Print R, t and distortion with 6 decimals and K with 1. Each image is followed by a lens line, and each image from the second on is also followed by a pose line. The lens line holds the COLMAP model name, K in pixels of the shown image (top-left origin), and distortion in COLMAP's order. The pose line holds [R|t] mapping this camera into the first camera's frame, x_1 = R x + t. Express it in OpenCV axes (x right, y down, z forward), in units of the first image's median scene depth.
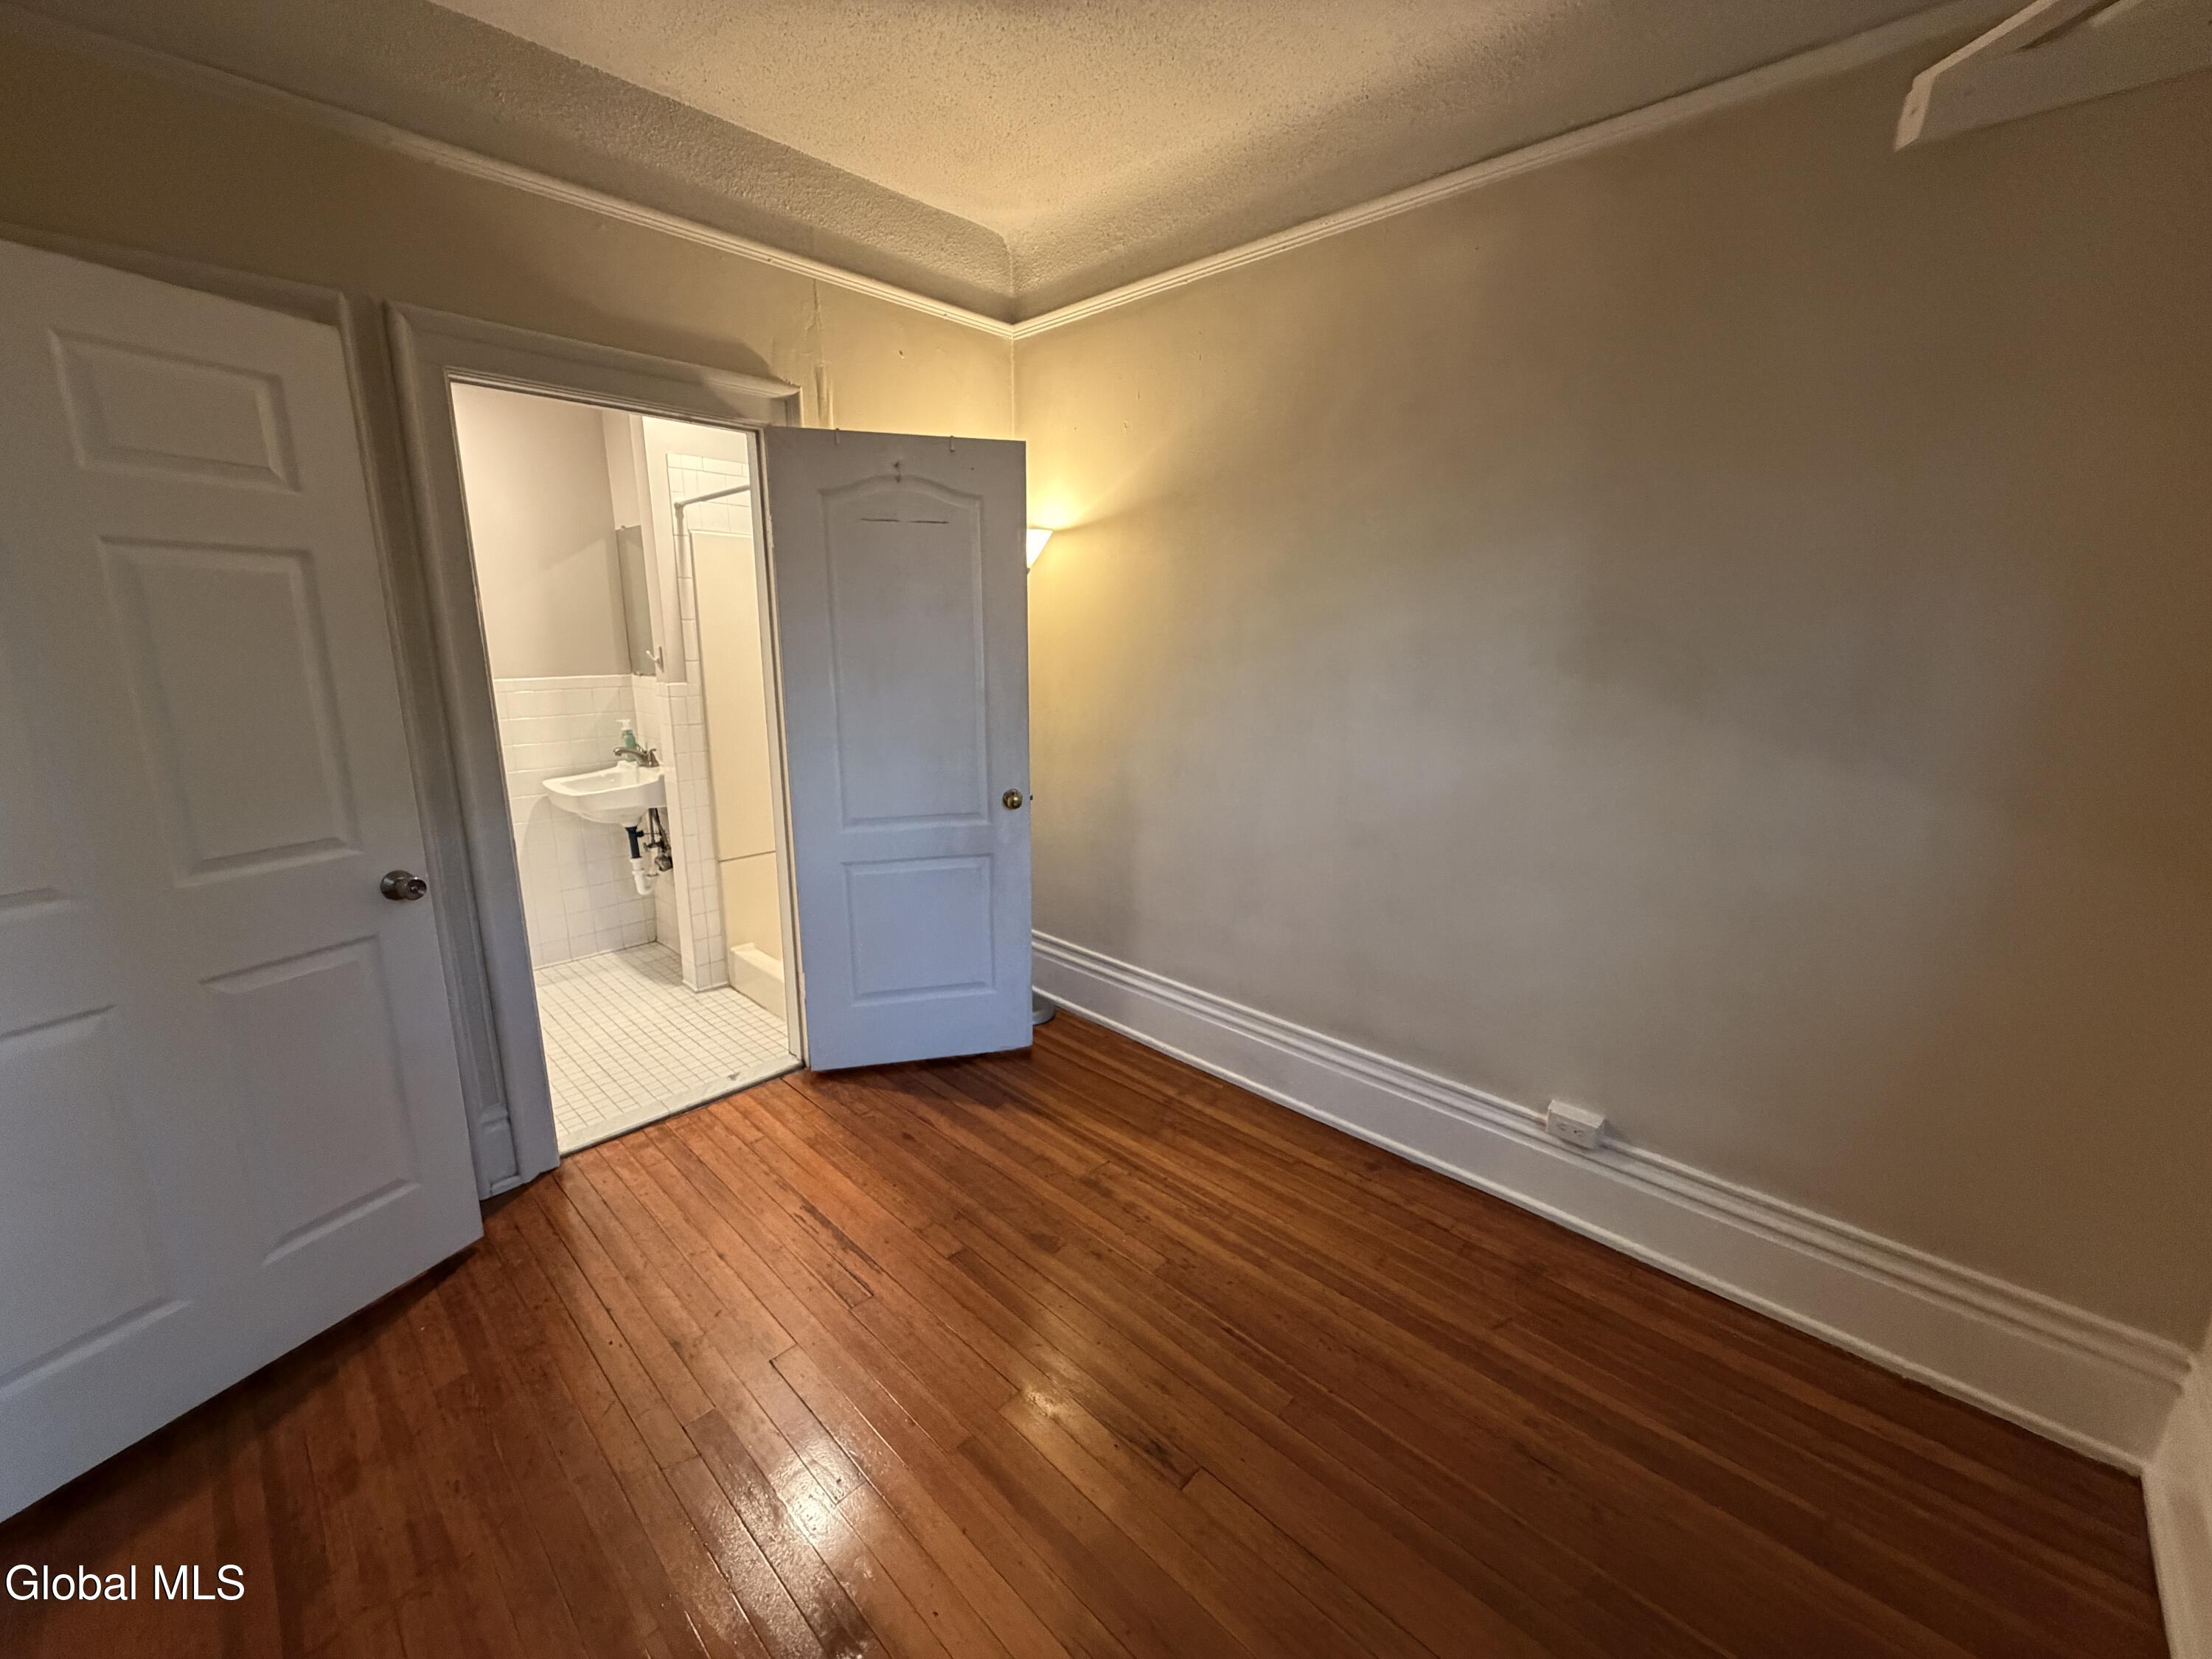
lens RADIAL K [[894.7, 0, 1106.0], [0, 894.7, 829.5], [0, 0, 1]] dist [0.001683, 0.000181]
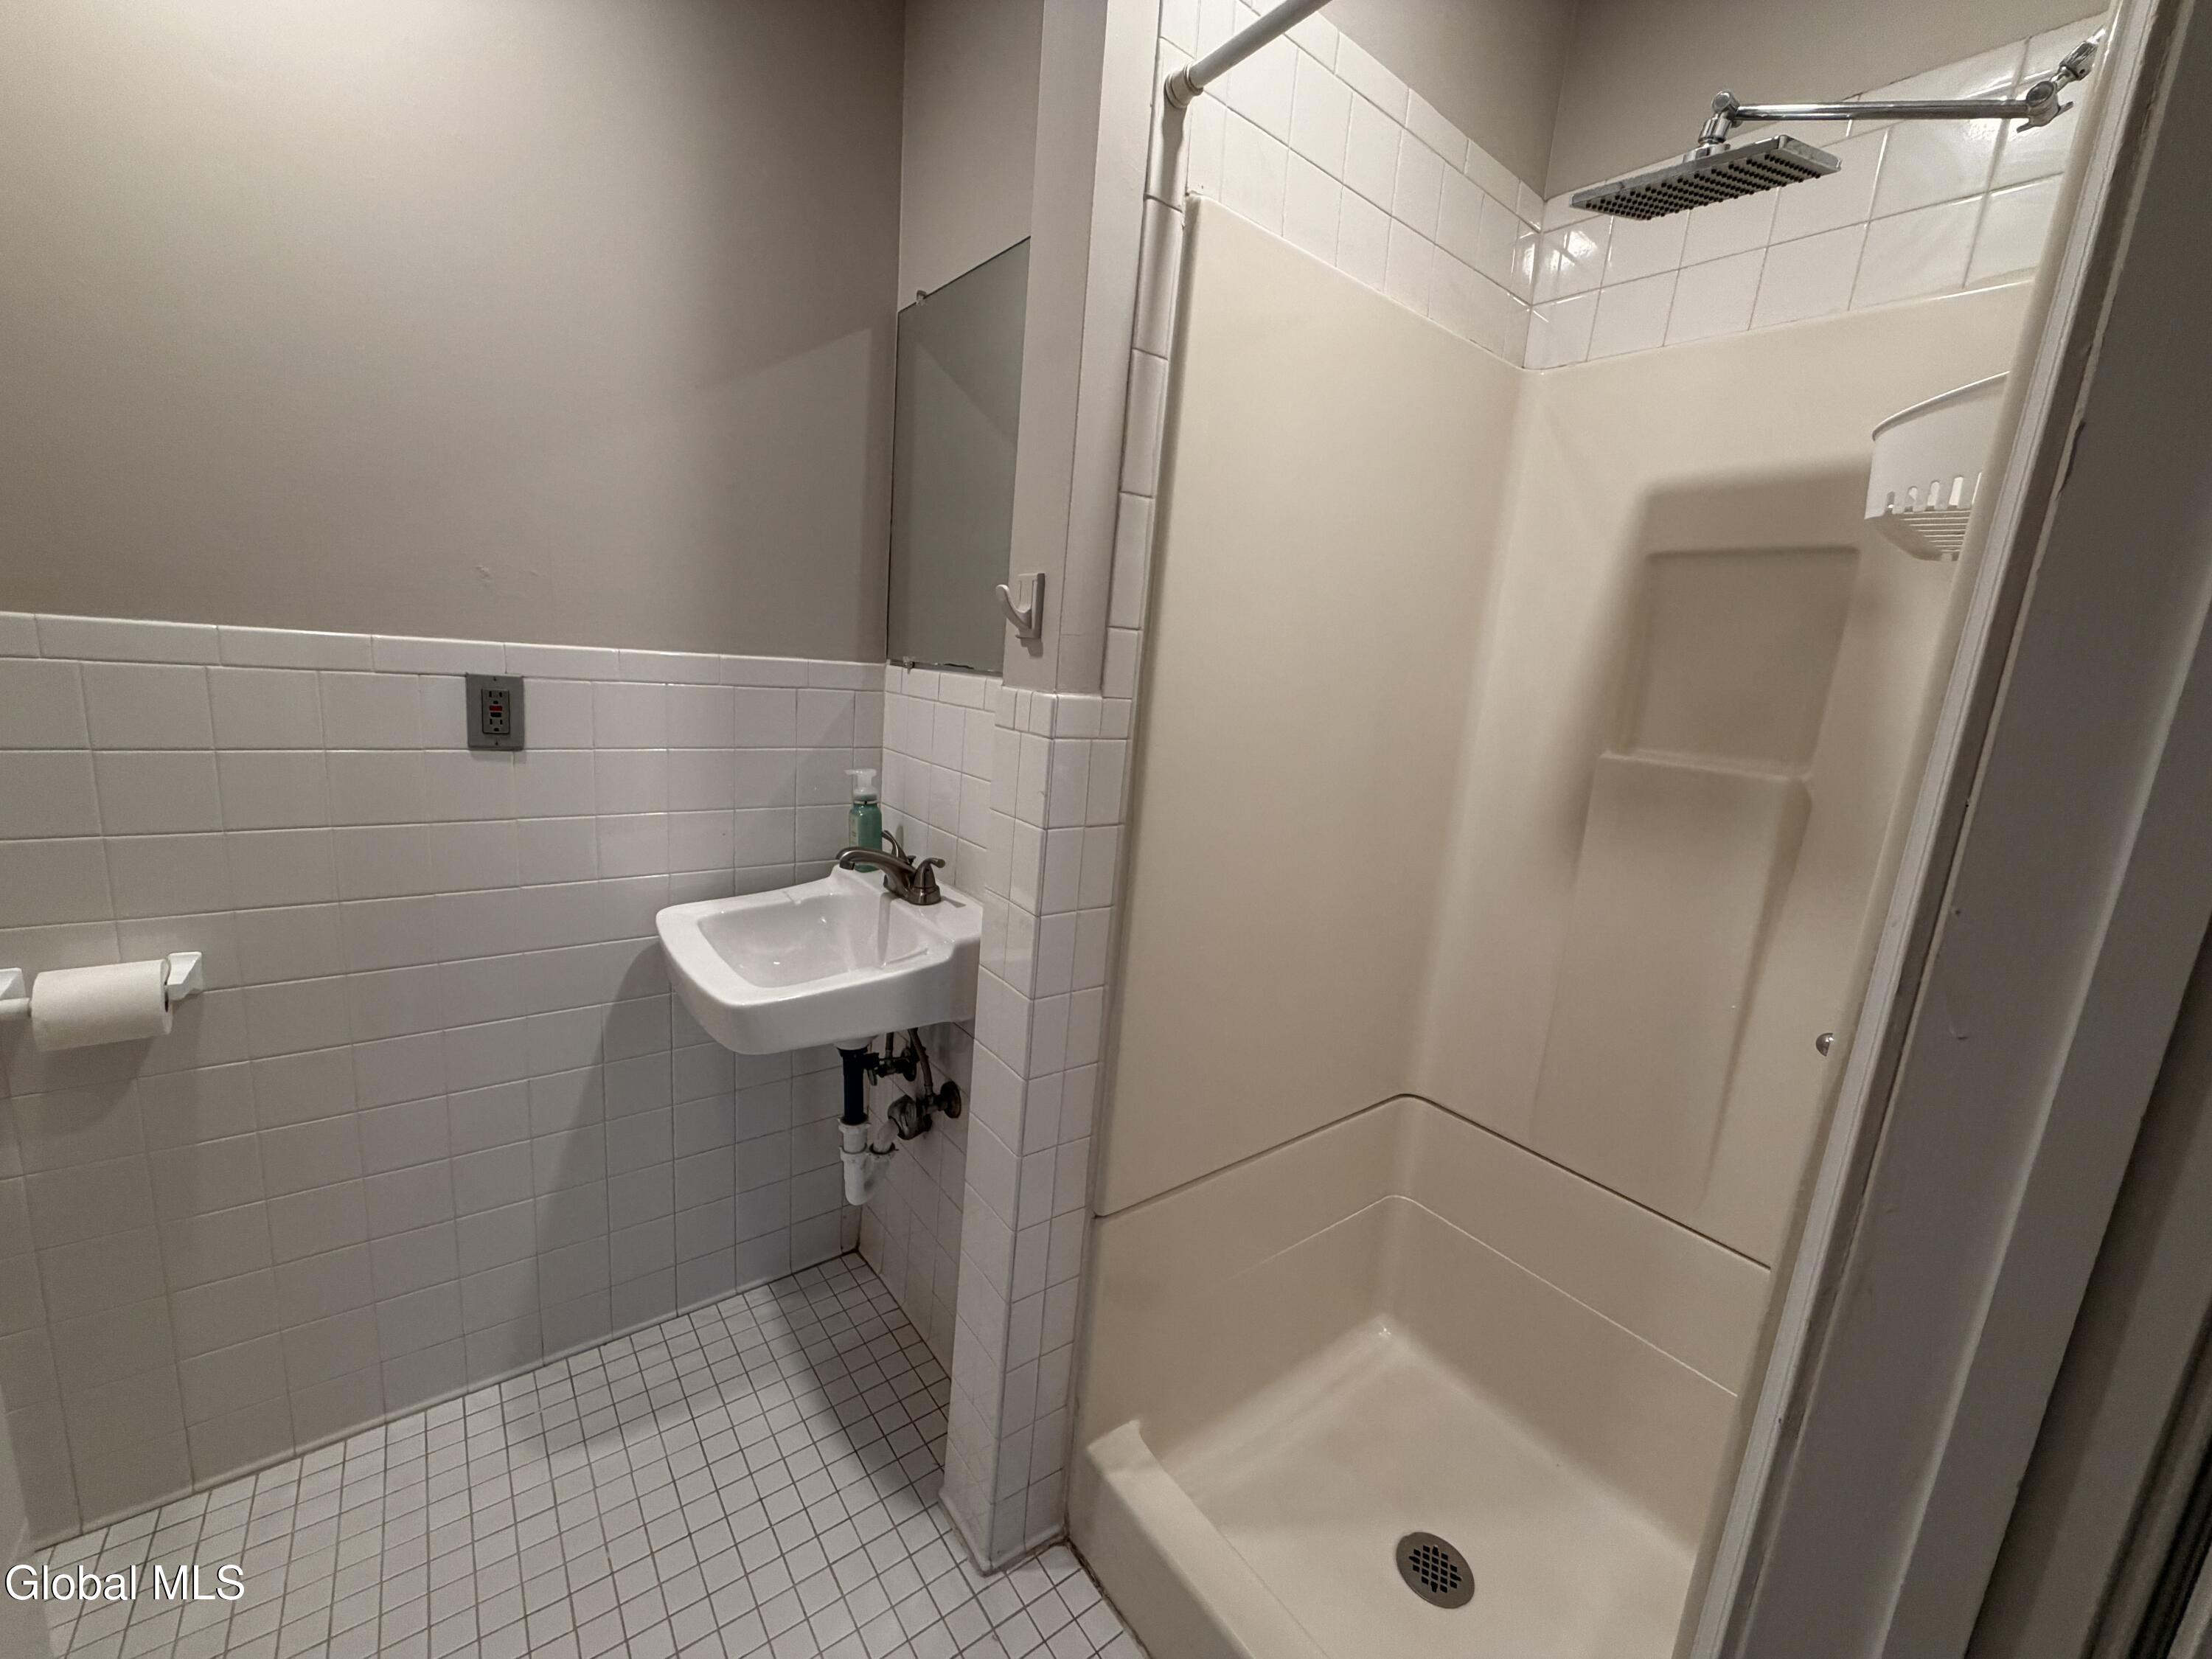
lens RADIAL K [[894.7, 0, 1106.0], [0, 894.7, 829.5], [0, 0, 1]] dist [0.001683, 0.000181]
pose [[0.986149, 0.099842, -0.132446, -0.382354], [-0.104790, 0.994014, -0.030912, -0.097831], [0.128567, 0.044363, 0.990708, 0.628137]]
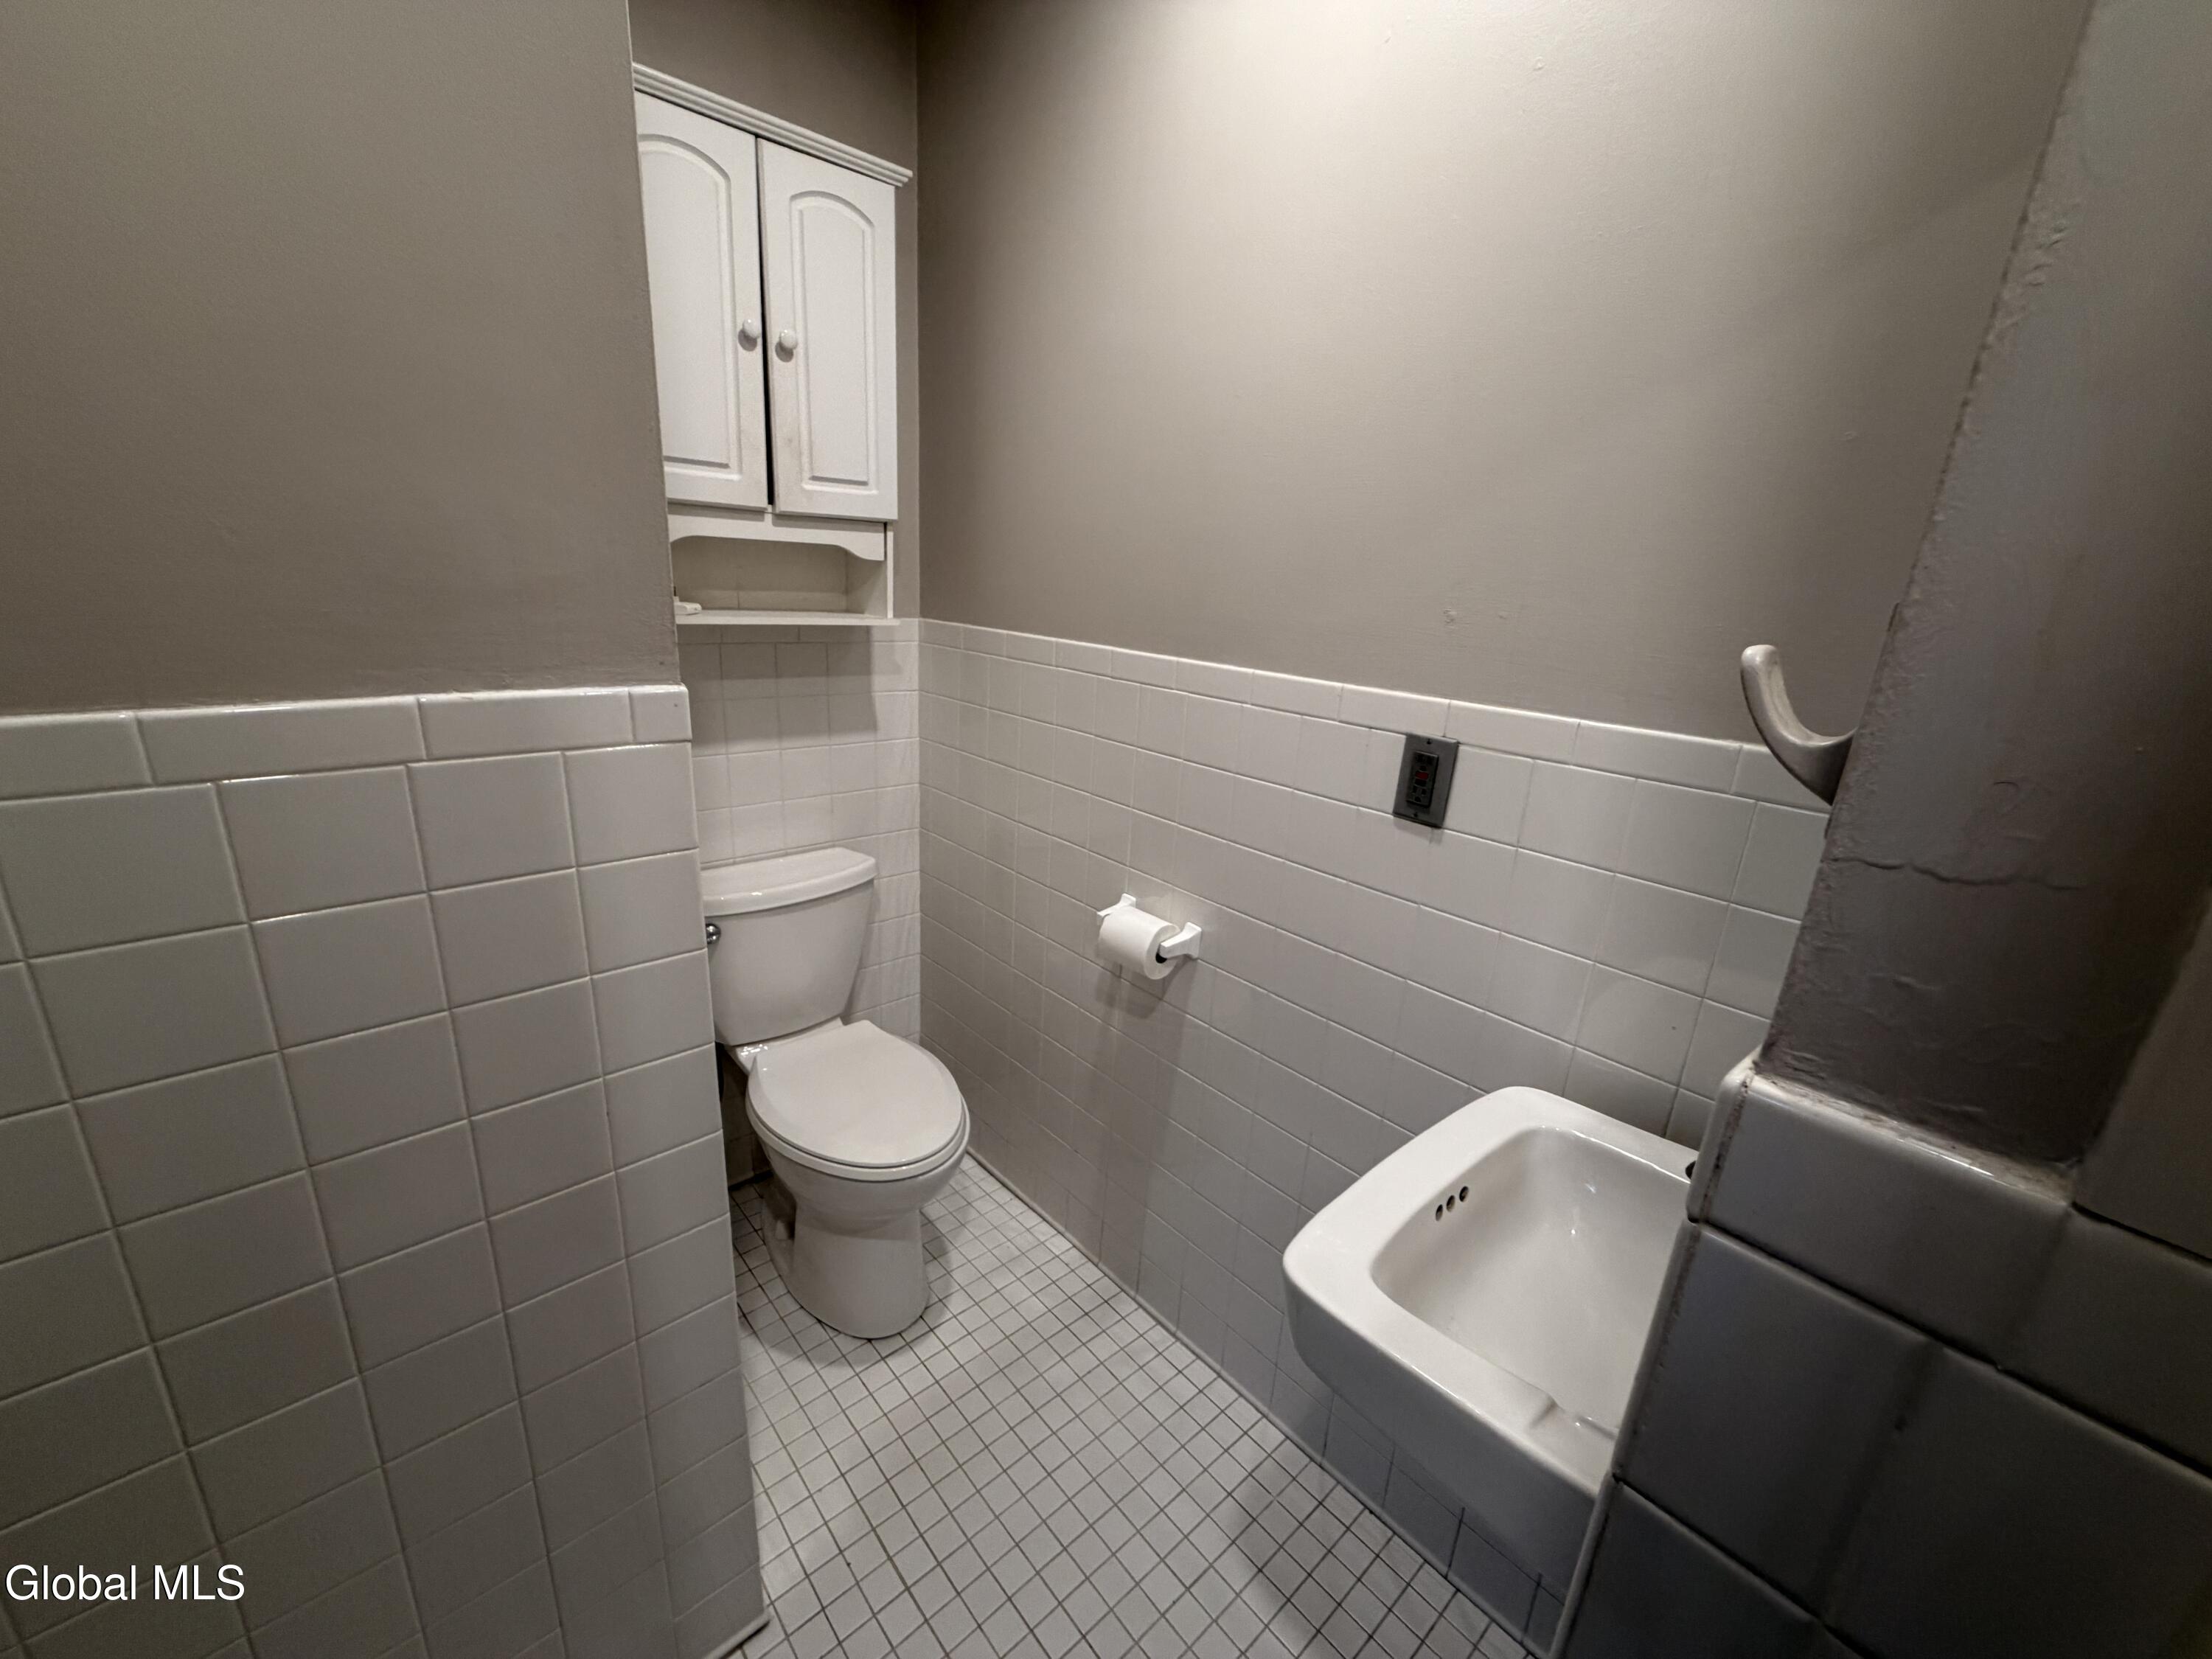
lens RADIAL K [[877.9, 0, 1106.0], [0, 877.9, 829.5], [0, 0, 1]] dist [0.003714, 0.000174]
pose [[-0.079434, 0.273460, -0.958598, -0.374217], [-0.281176, 0.916442, 0.284734, -0.169780], [0.956363, 0.292153, 0.004094, 0.850795]]
